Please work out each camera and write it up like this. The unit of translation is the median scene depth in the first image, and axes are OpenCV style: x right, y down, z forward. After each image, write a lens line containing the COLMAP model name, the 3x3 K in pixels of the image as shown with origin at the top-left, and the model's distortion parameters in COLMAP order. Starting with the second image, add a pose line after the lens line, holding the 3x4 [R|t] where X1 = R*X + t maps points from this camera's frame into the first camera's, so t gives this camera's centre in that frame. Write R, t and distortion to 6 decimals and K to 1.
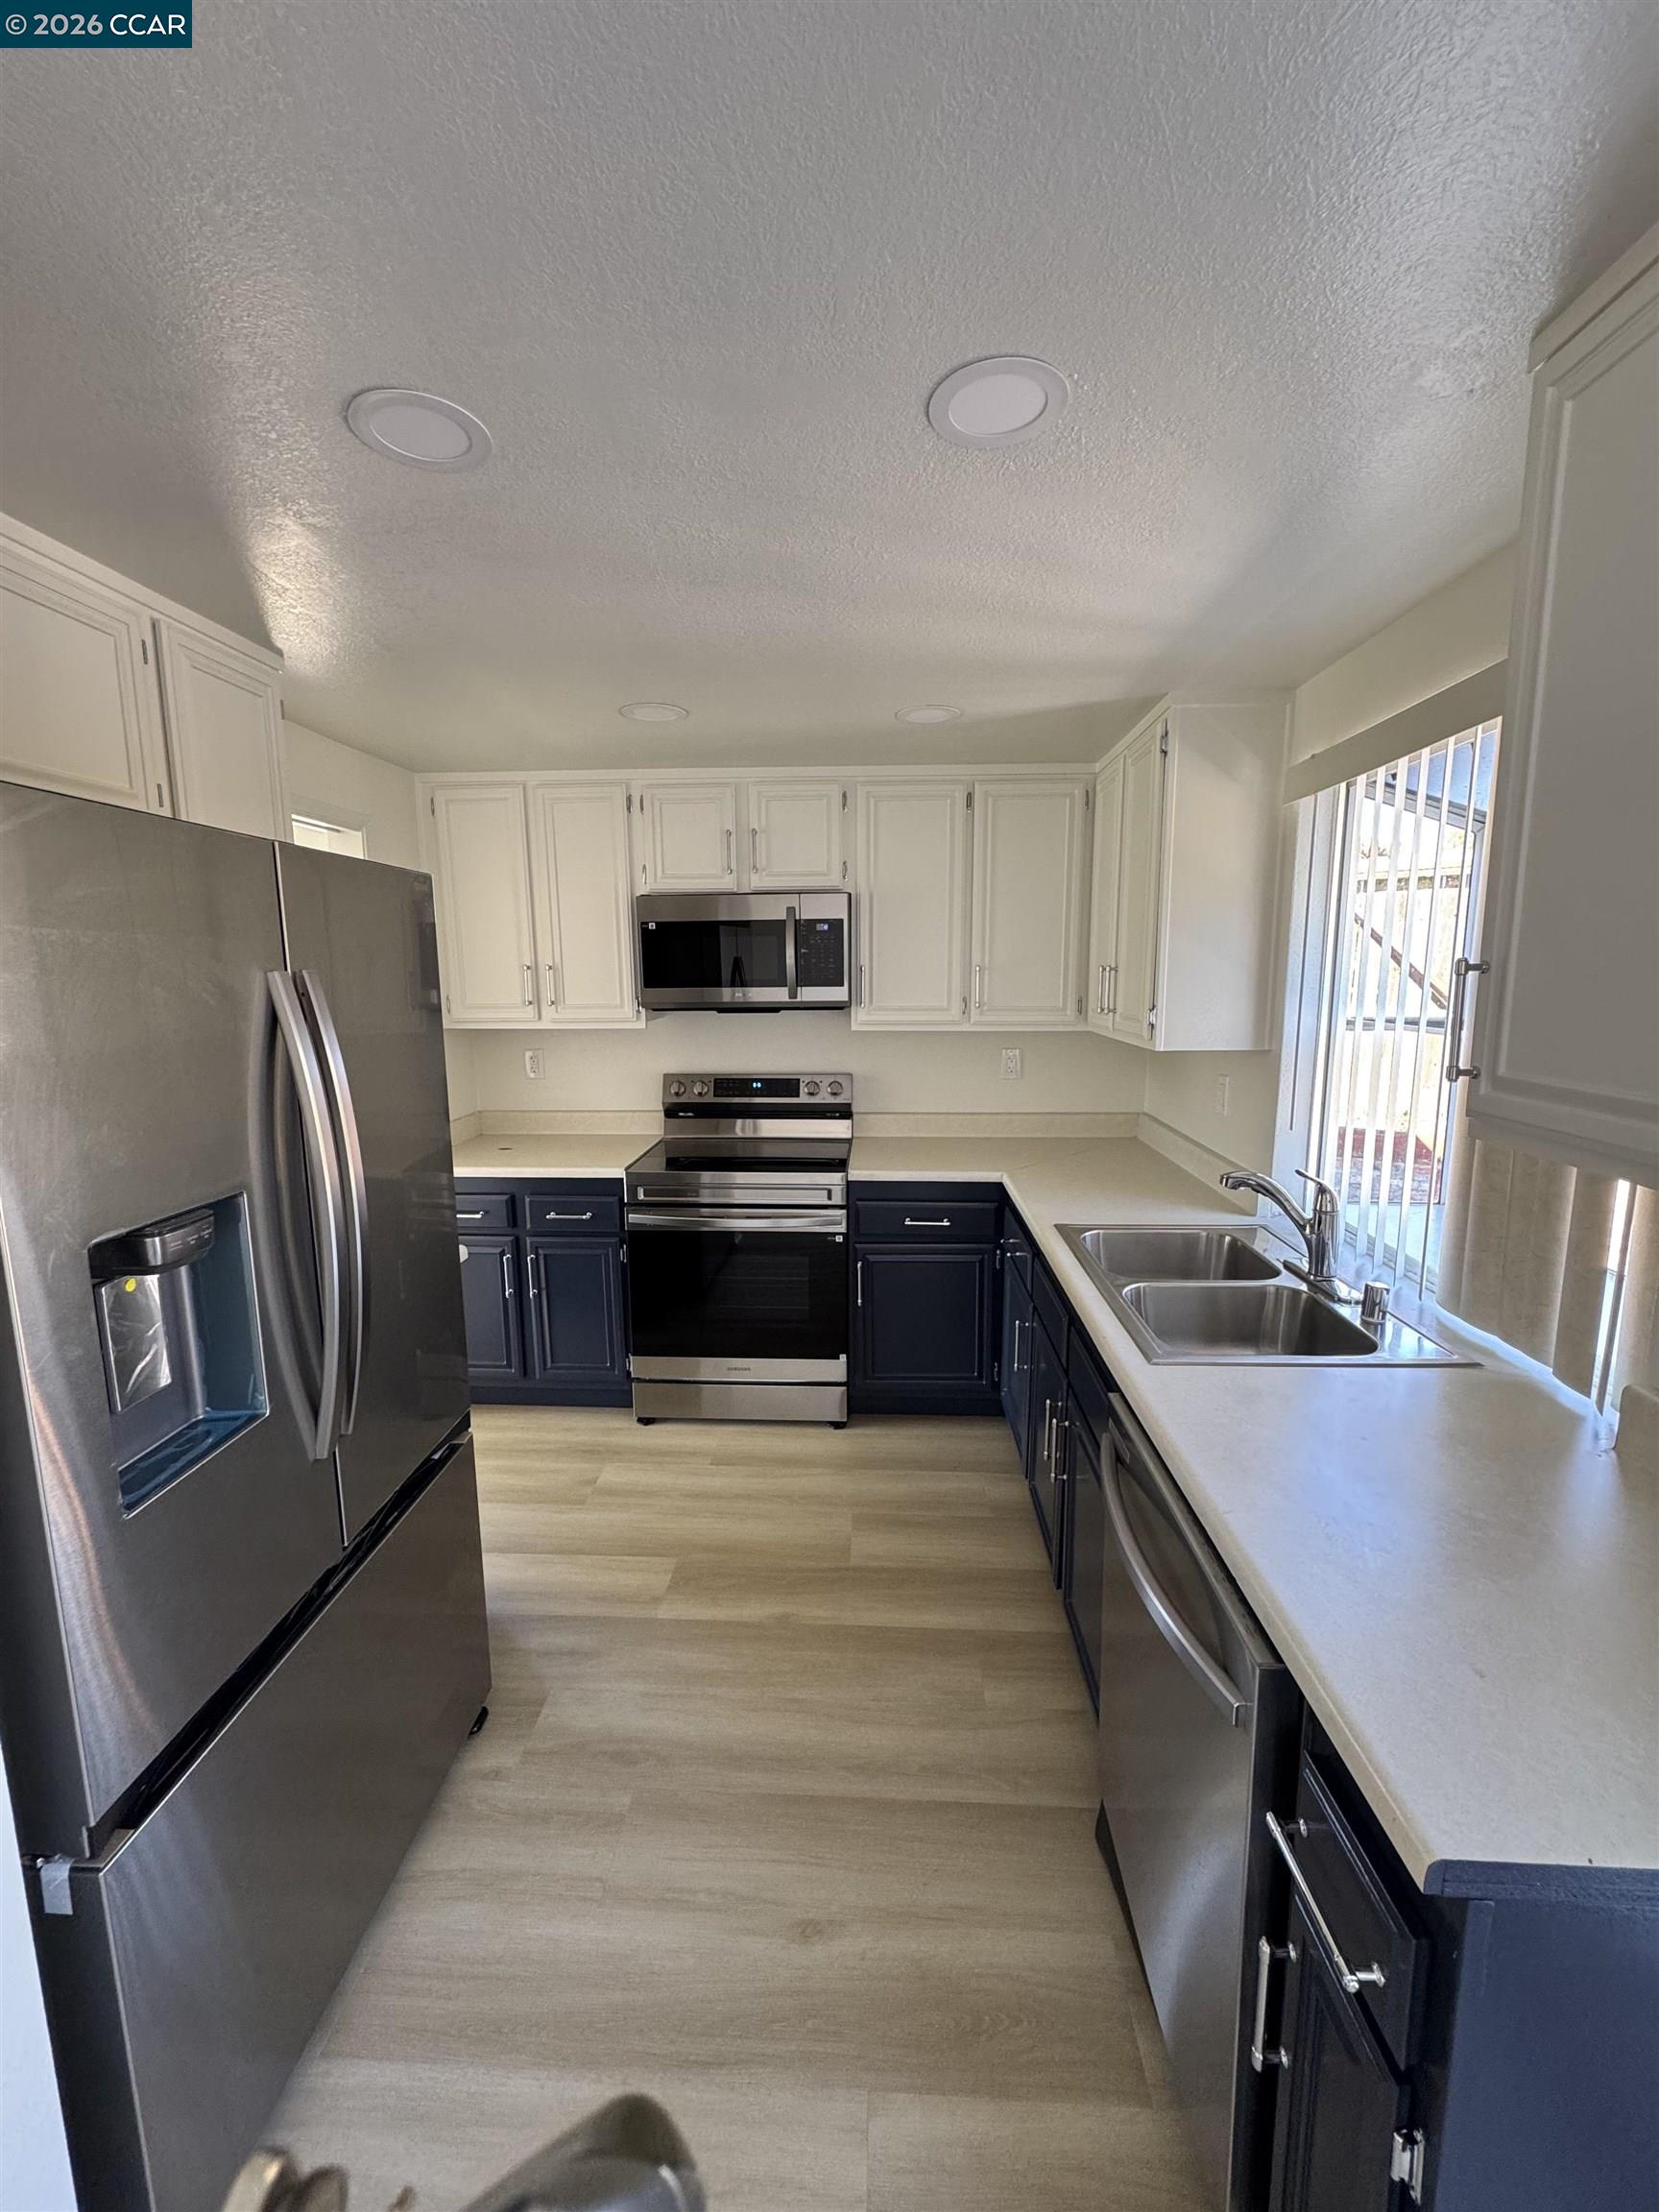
lens RADIAL K [[880.7, 0, 829.5], [0, 880.7, 1106.0], [0, 0, 1]] dist [-0.004191, 0.000370]
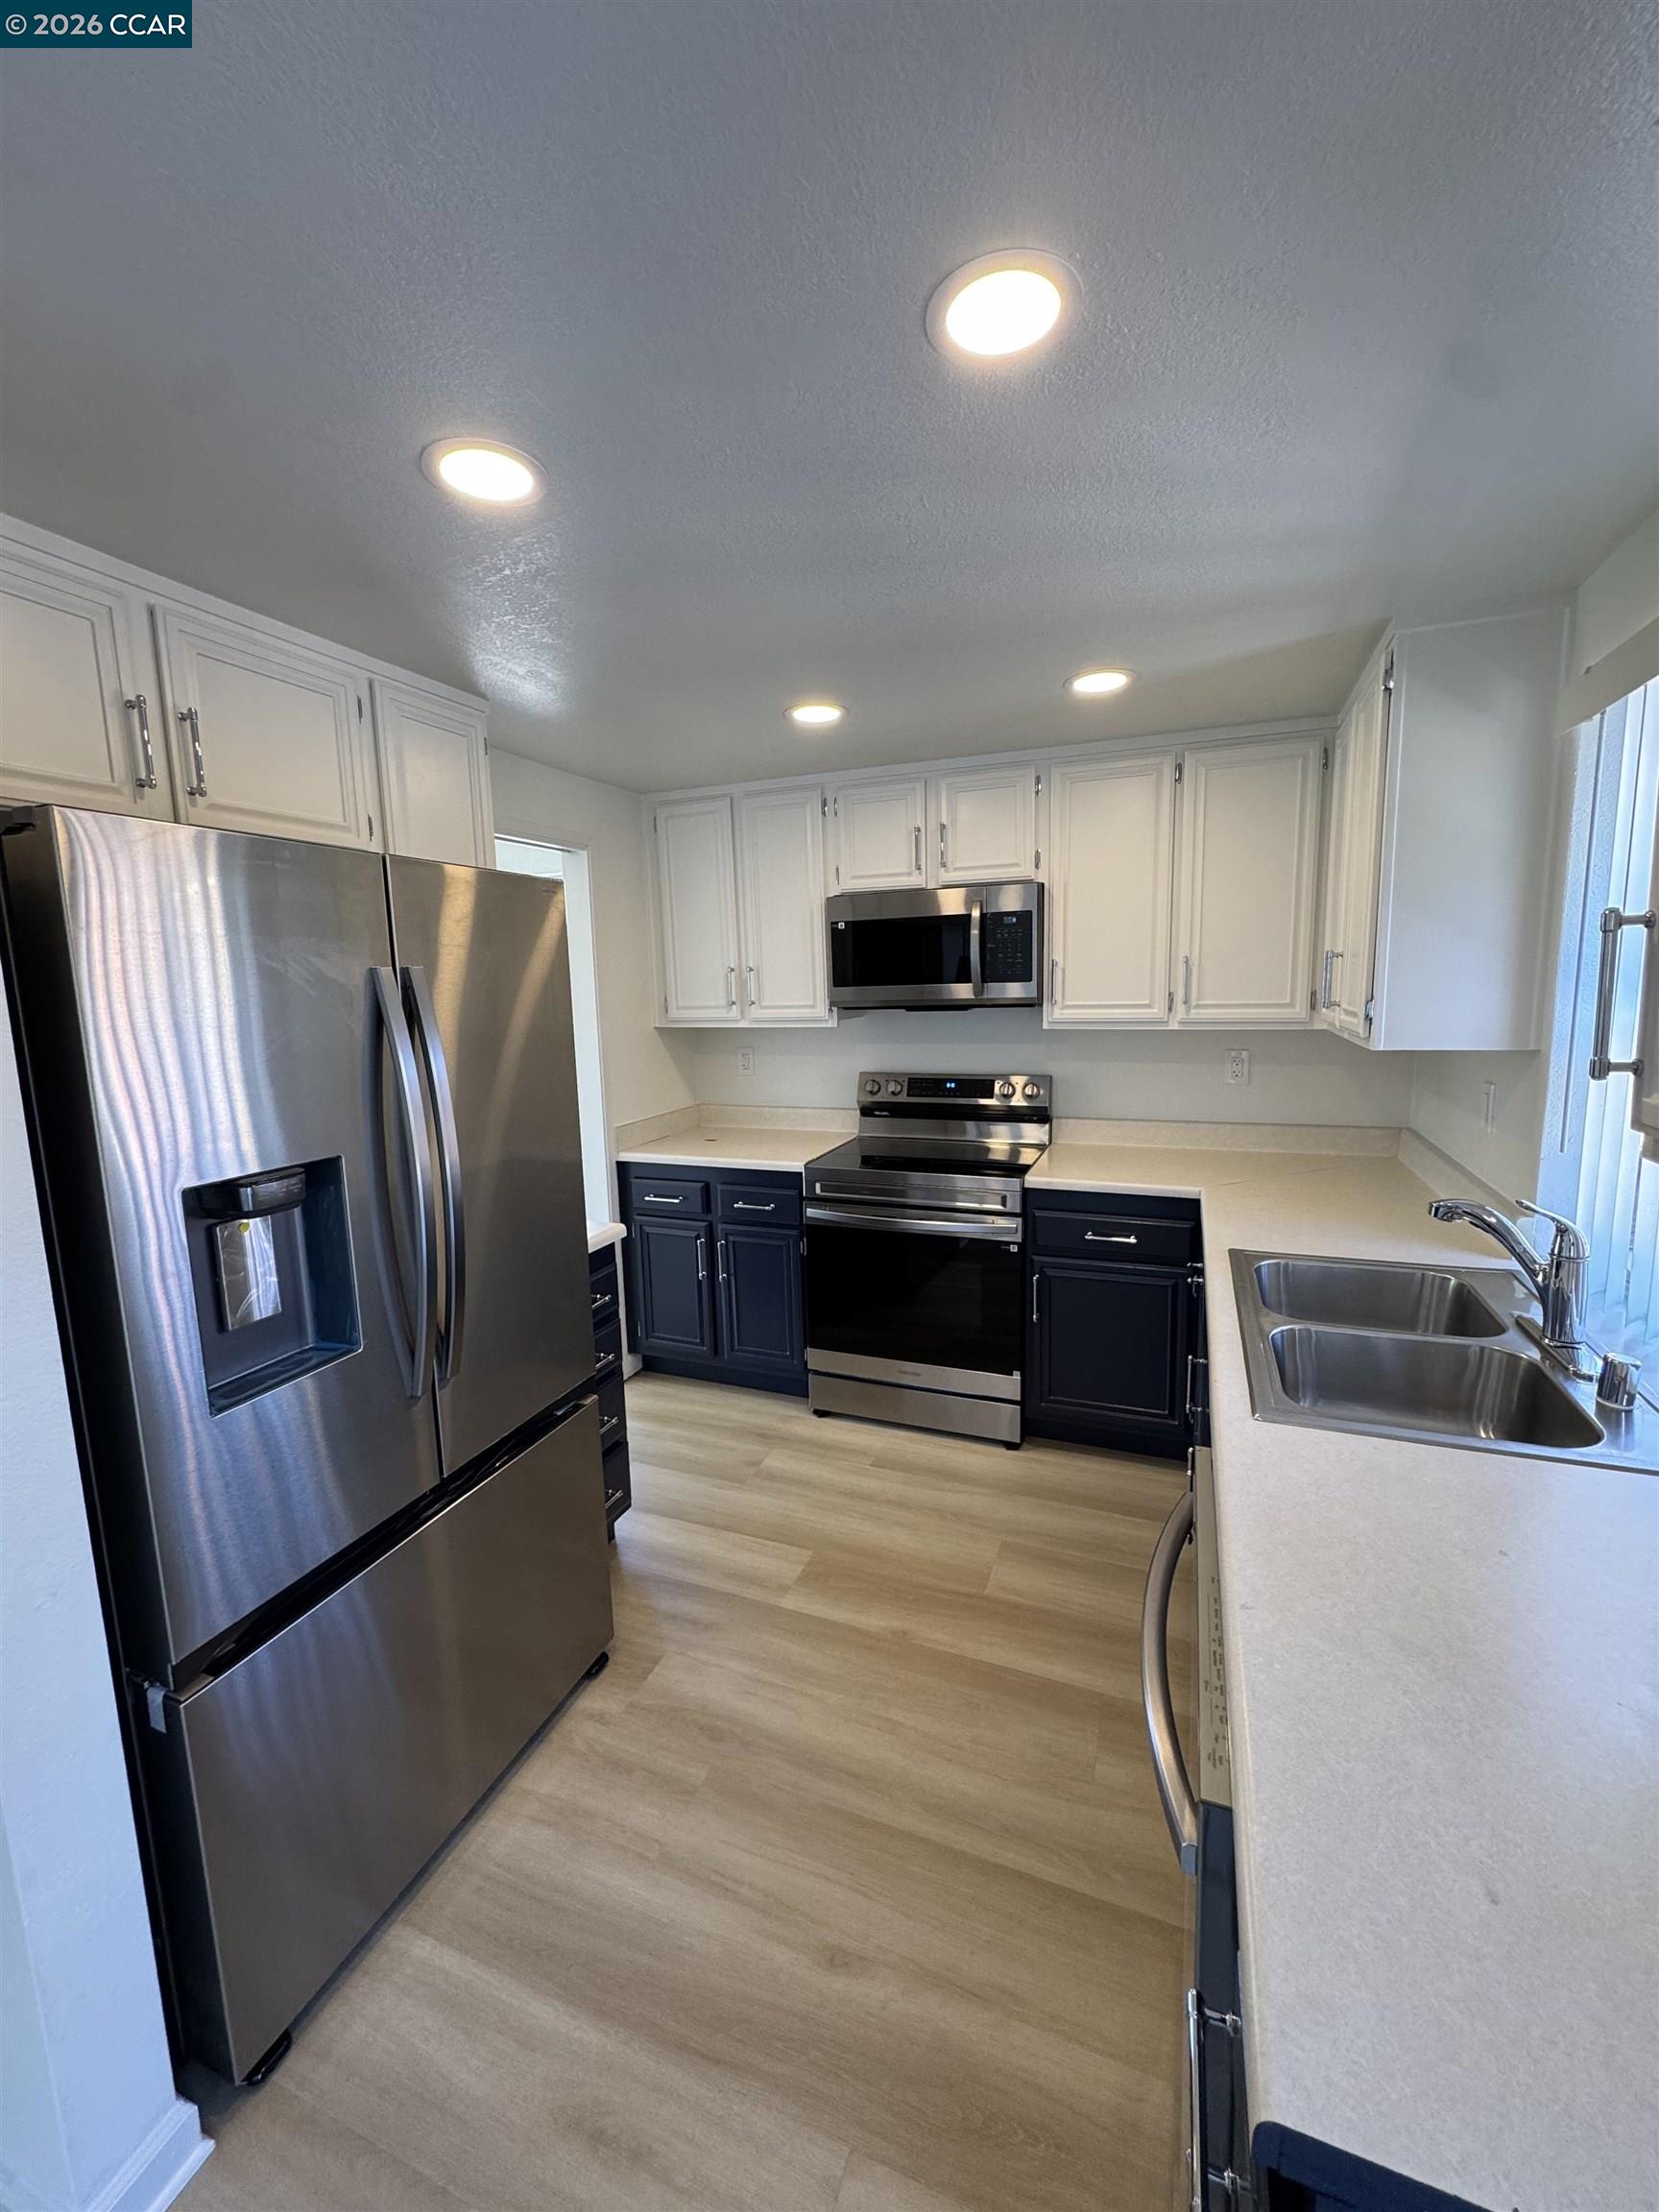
lens RADIAL K [[883.4, 0, 831.6], [0, 883.4, 1107.1], [0, 0, 1]] dist [-0.001328, 0.000417]
pose [[0.946336, 0.028225, -0.321949, 0.133761], [-0.029988, 0.999550, -0.000516, 0.005796], [0.321790, 0.010143, 0.946757, 0.040407]]
